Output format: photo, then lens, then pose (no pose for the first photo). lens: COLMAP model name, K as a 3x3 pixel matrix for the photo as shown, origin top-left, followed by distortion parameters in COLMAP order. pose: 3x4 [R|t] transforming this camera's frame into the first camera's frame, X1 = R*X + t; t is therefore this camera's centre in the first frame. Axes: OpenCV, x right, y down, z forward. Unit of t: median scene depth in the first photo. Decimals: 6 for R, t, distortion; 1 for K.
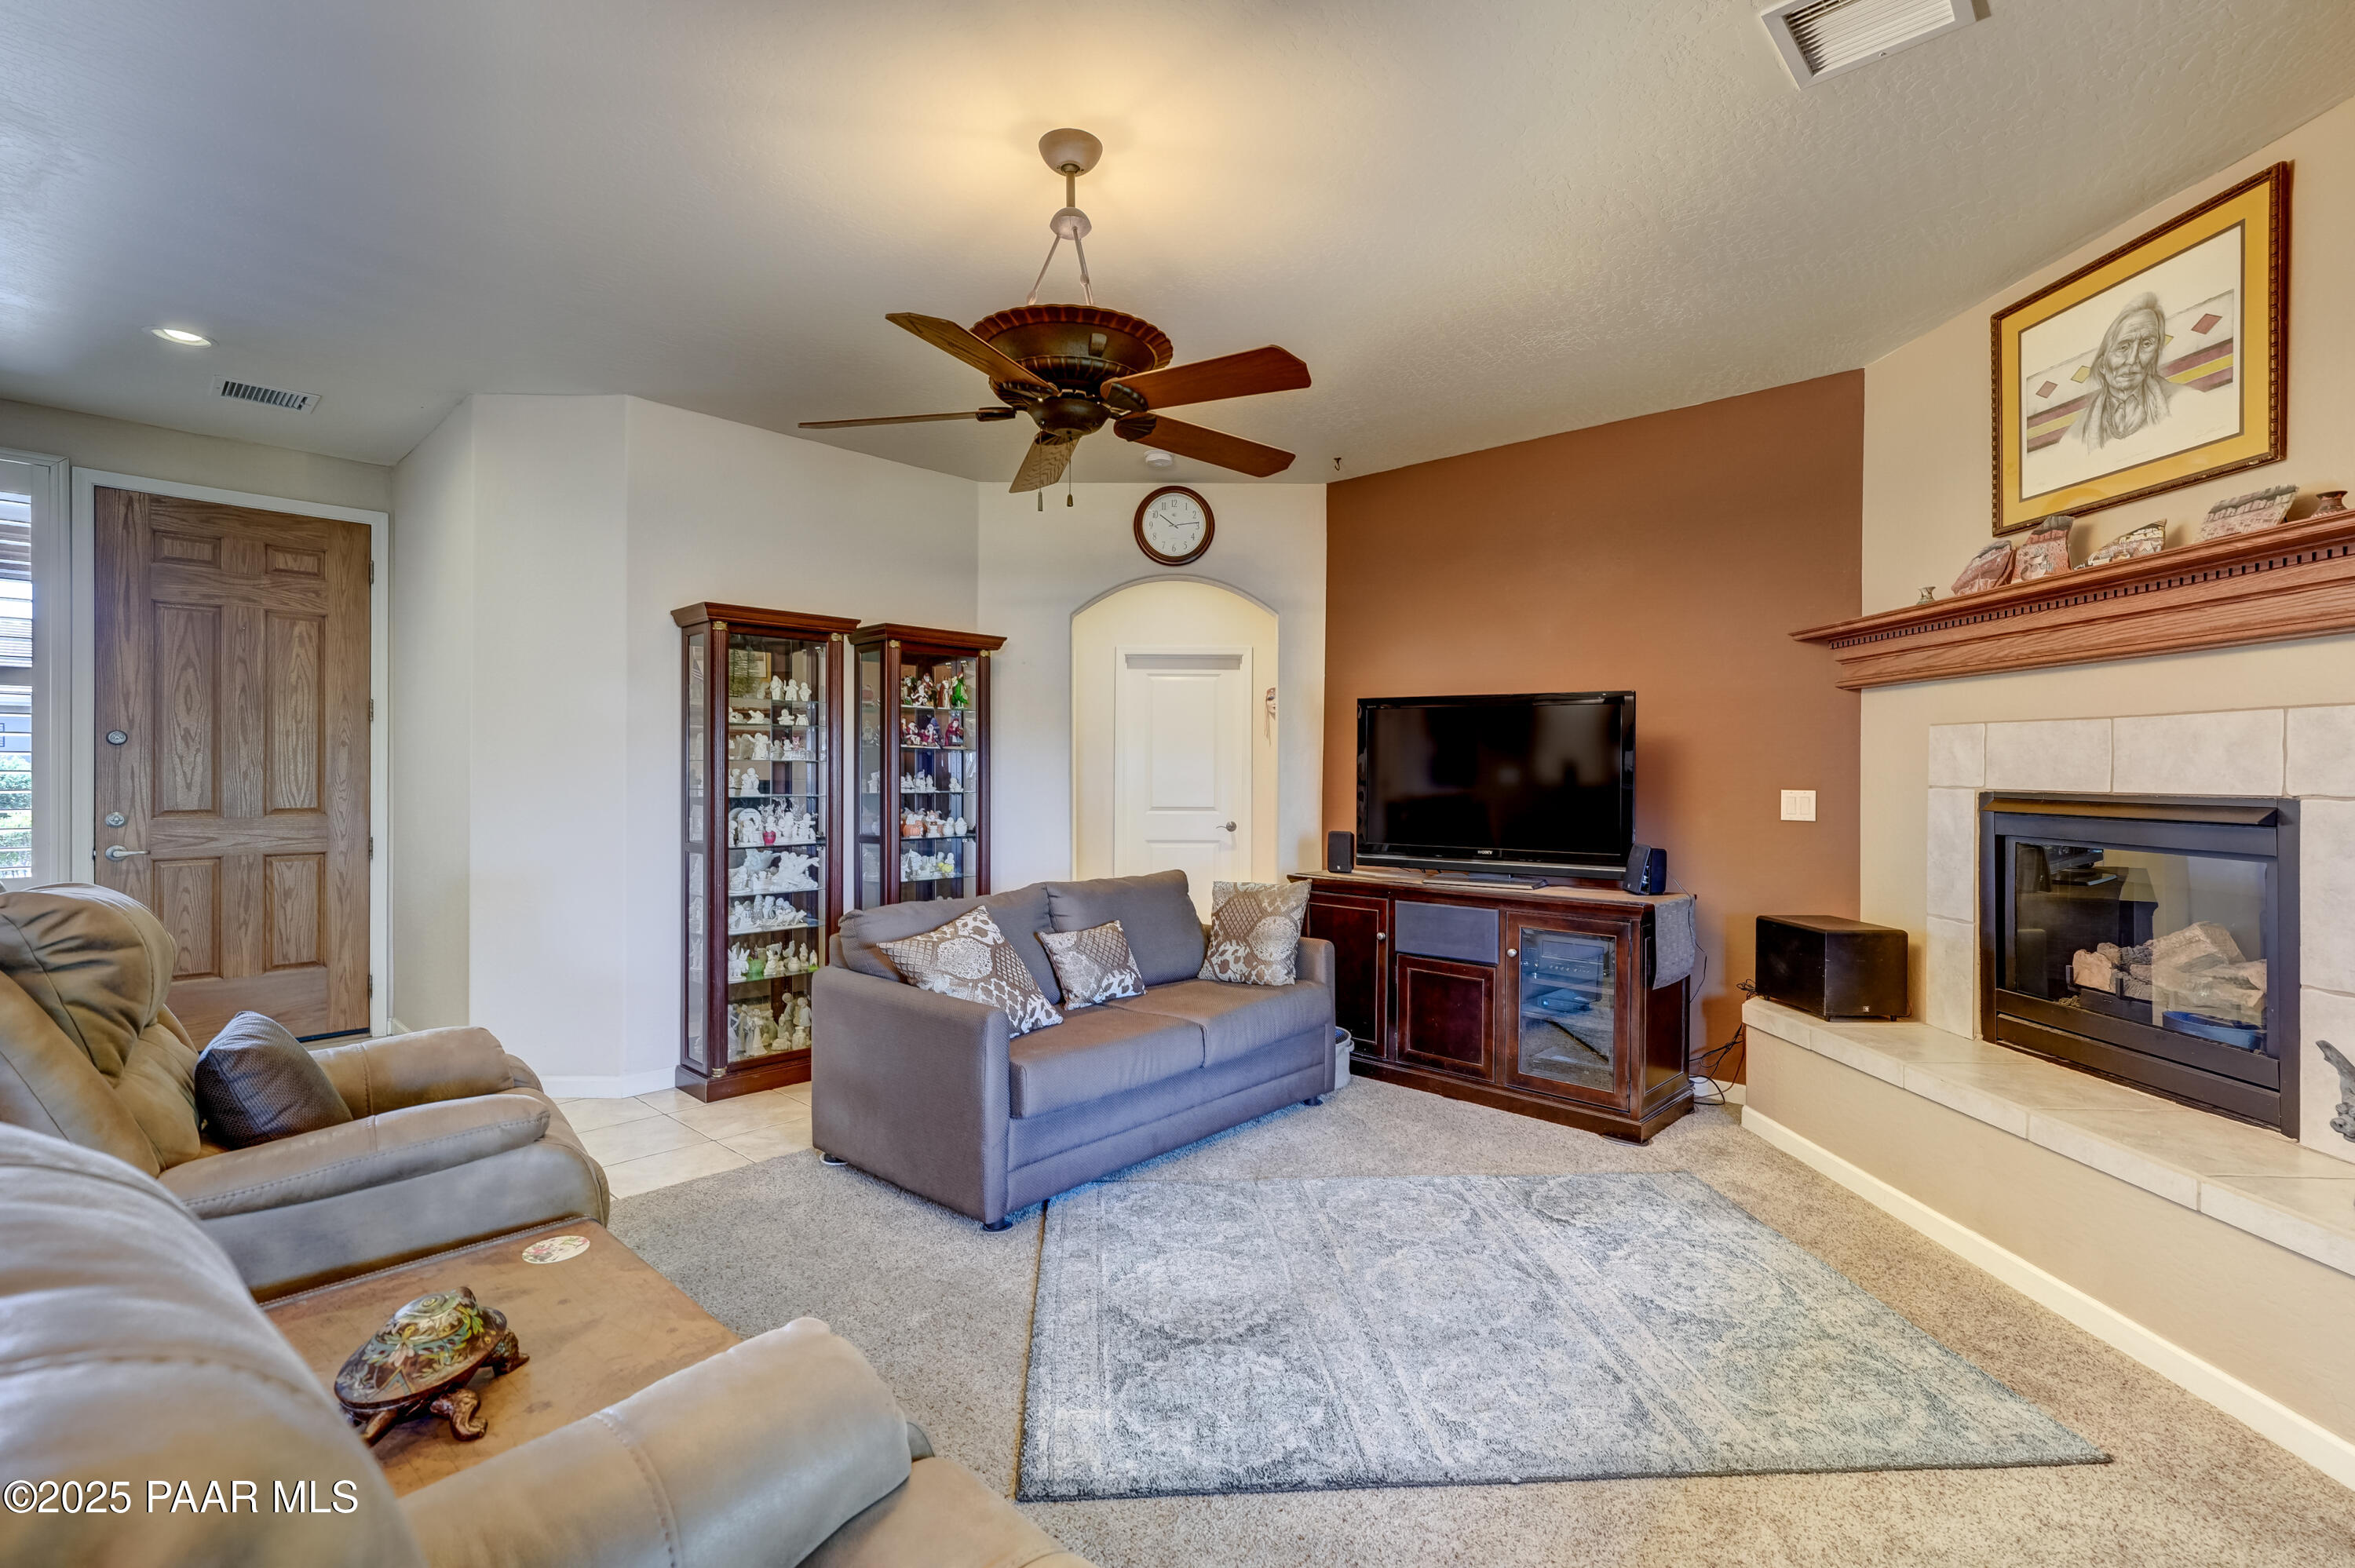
lens RADIAL K [[1077.5, 0, 1195.4], [0, 1077.5, 767.9], [0, 0, 1]] dist [0.021071, 0.000490]
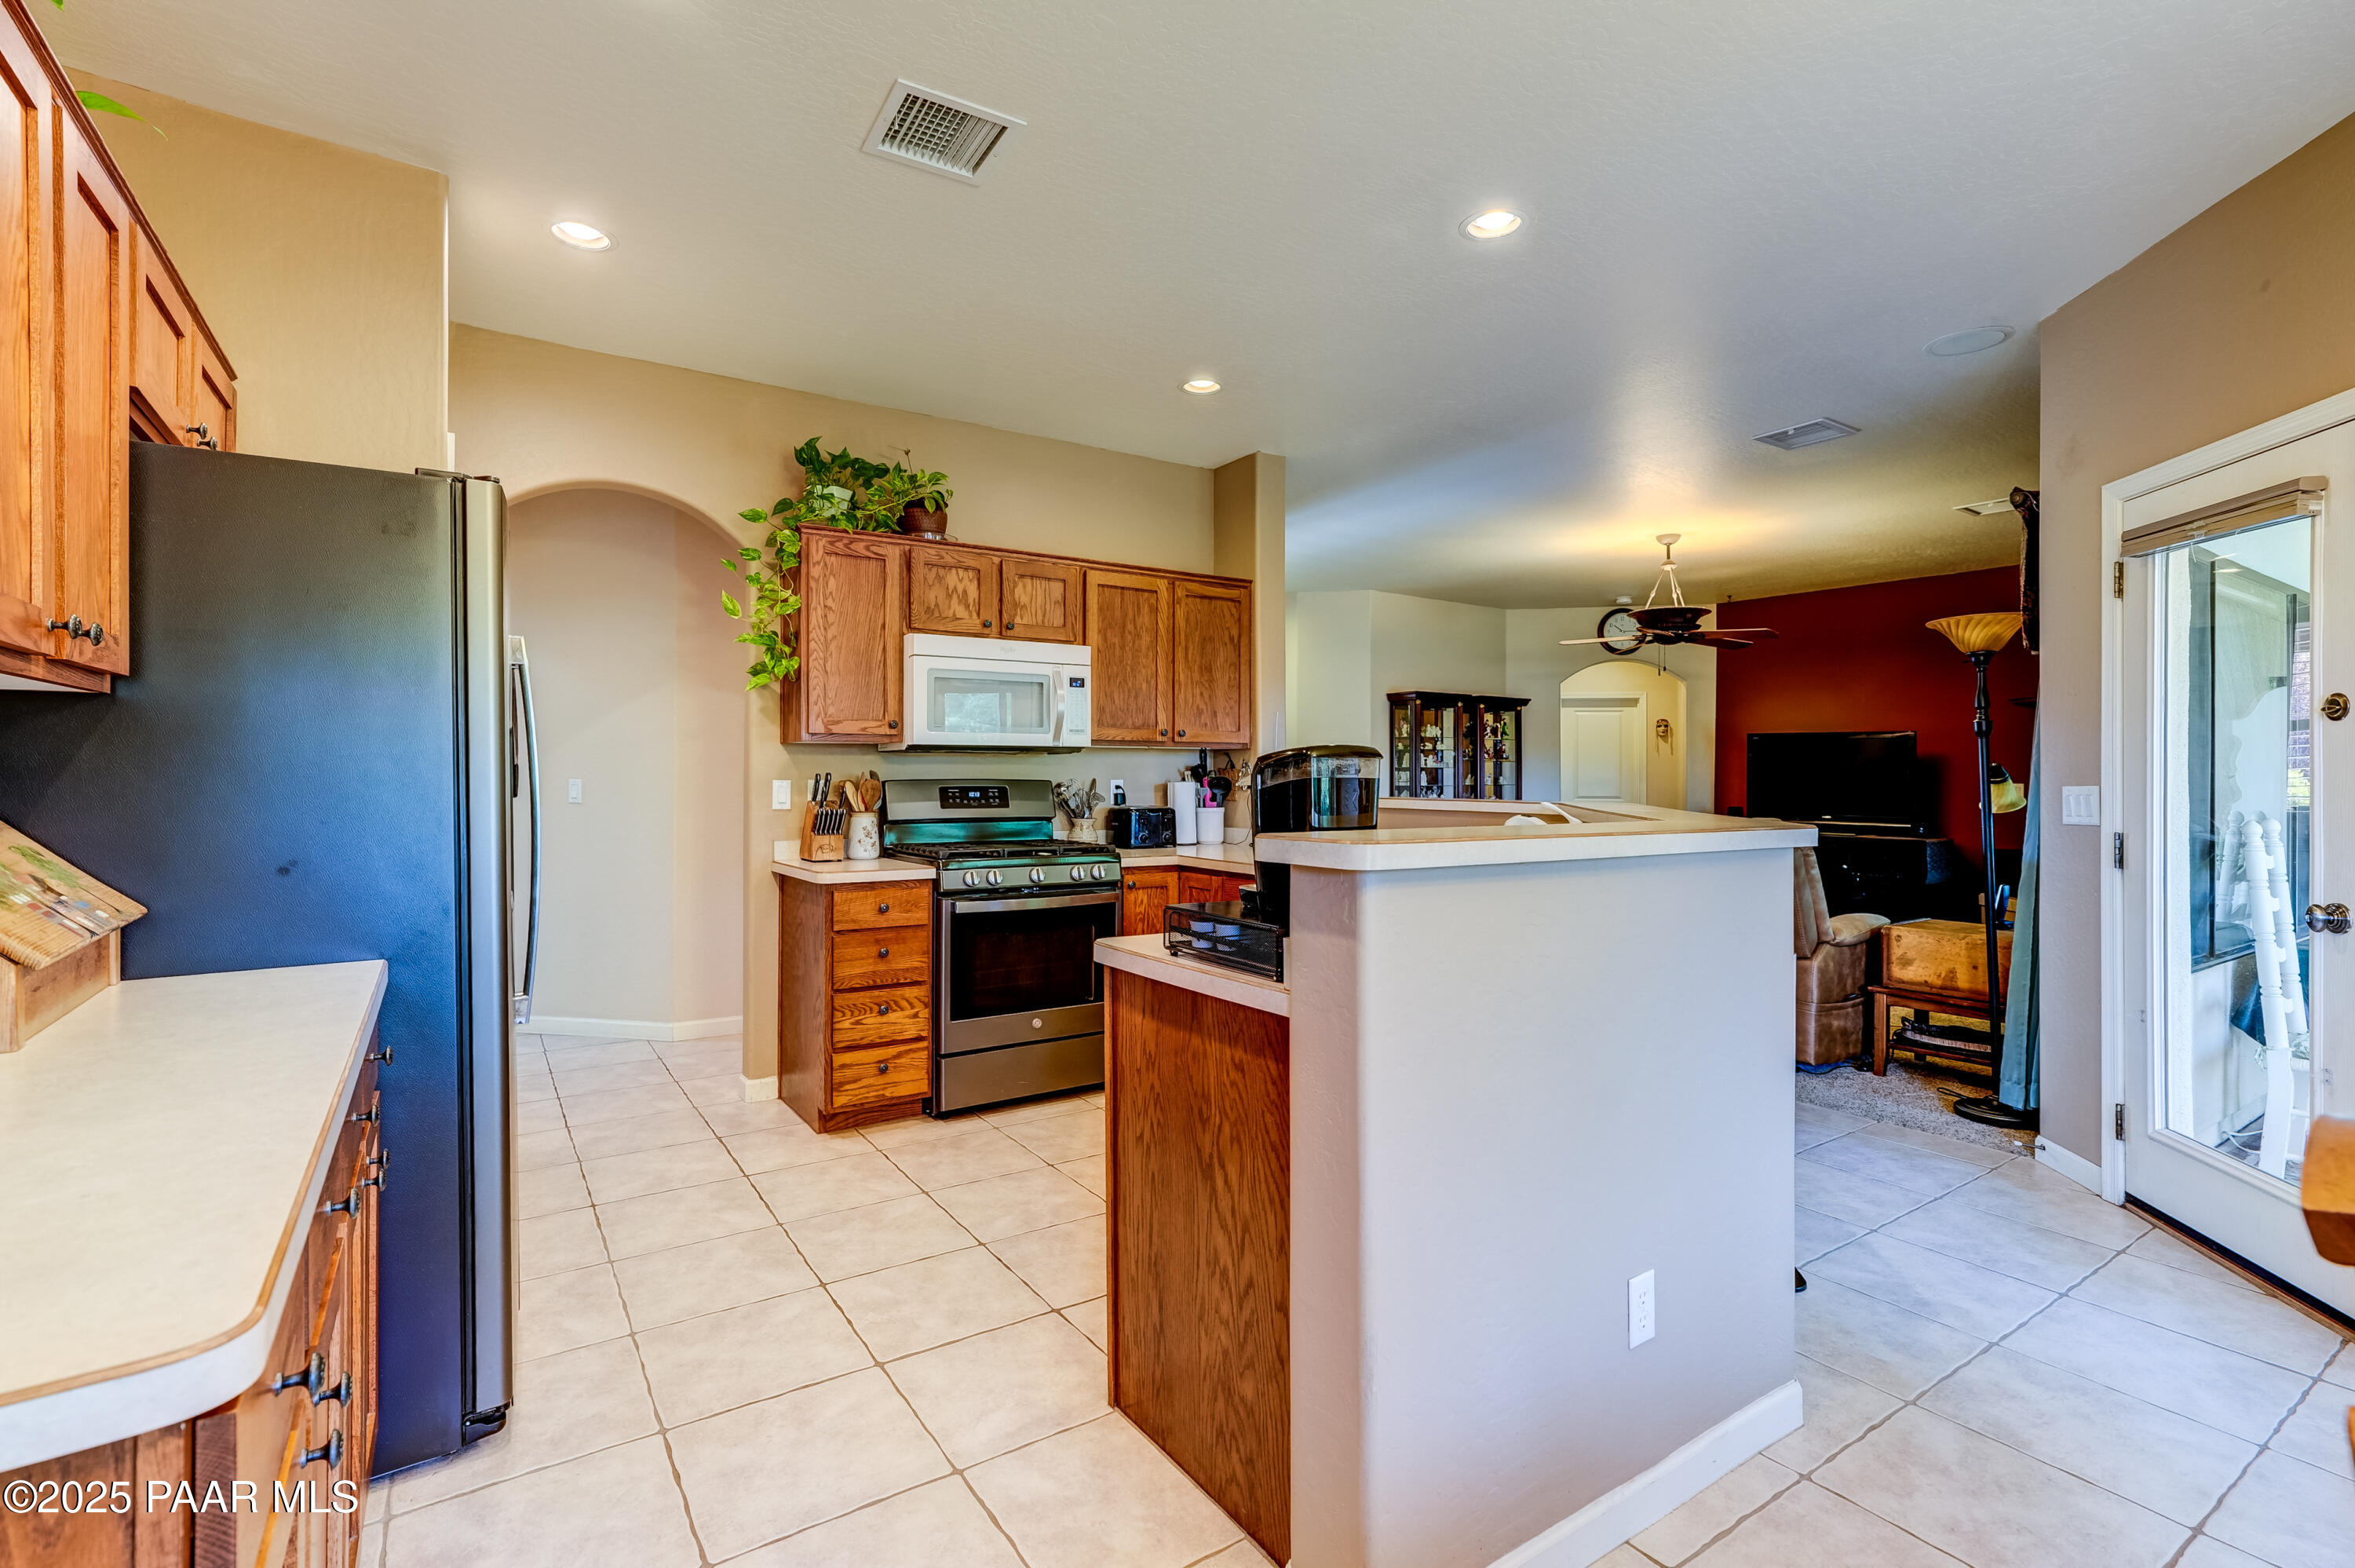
lens RADIAL K [[1083.9, 0, 1159.4], [0, 1083.9, 770.8], [0, 0, 1]] dist [0.015310, 0.000484]
pose [[0.966300, 0.002994, -0.257400, -0.507333], [-0.002755, 0.999995, 0.001289, -0.000519], [0.257403, -0.000536, 0.966304, -1.529856]]
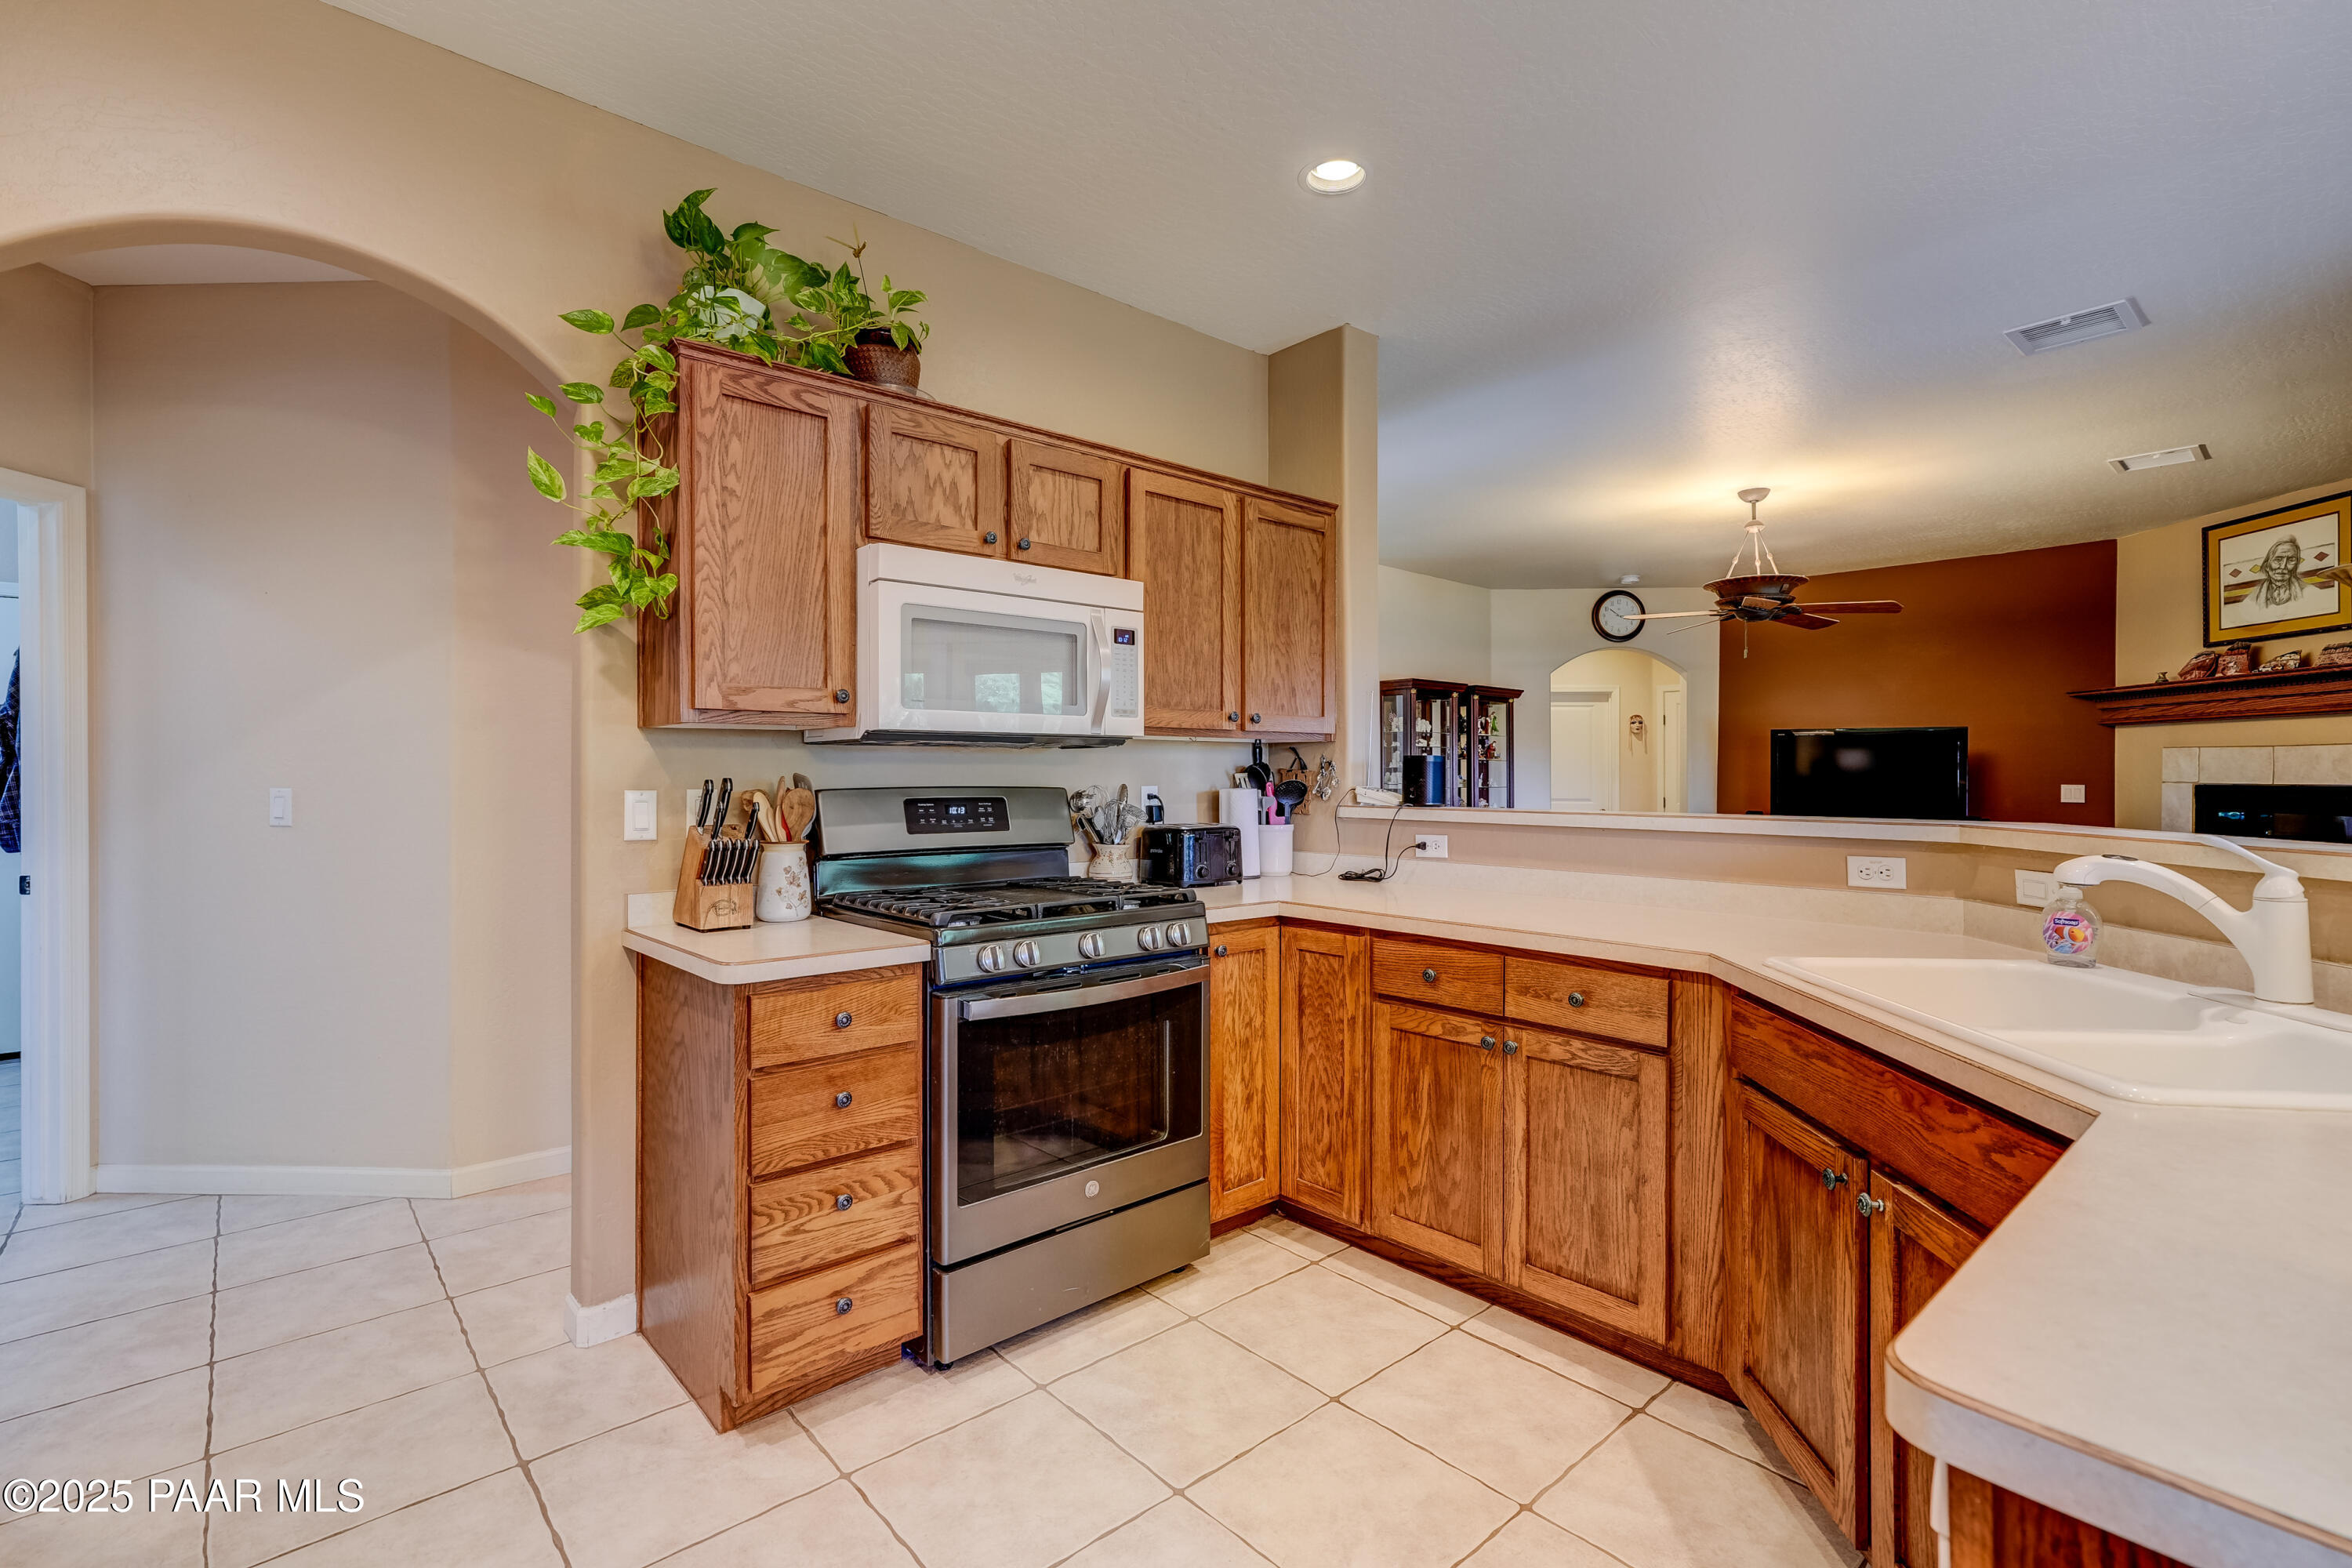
lens RADIAL K [[1060.8, 0, 1177.6], [0, 1060.8, 775.2], [0, 0, 1]] dist [0.002799, 0.000371]
pose [[0.994934, 0.002138, -0.100510, -0.871676], [-0.001591, 0.999983, 0.005529, -0.002094], [0.100520, -0.005341, 0.994921, -1.035401]]
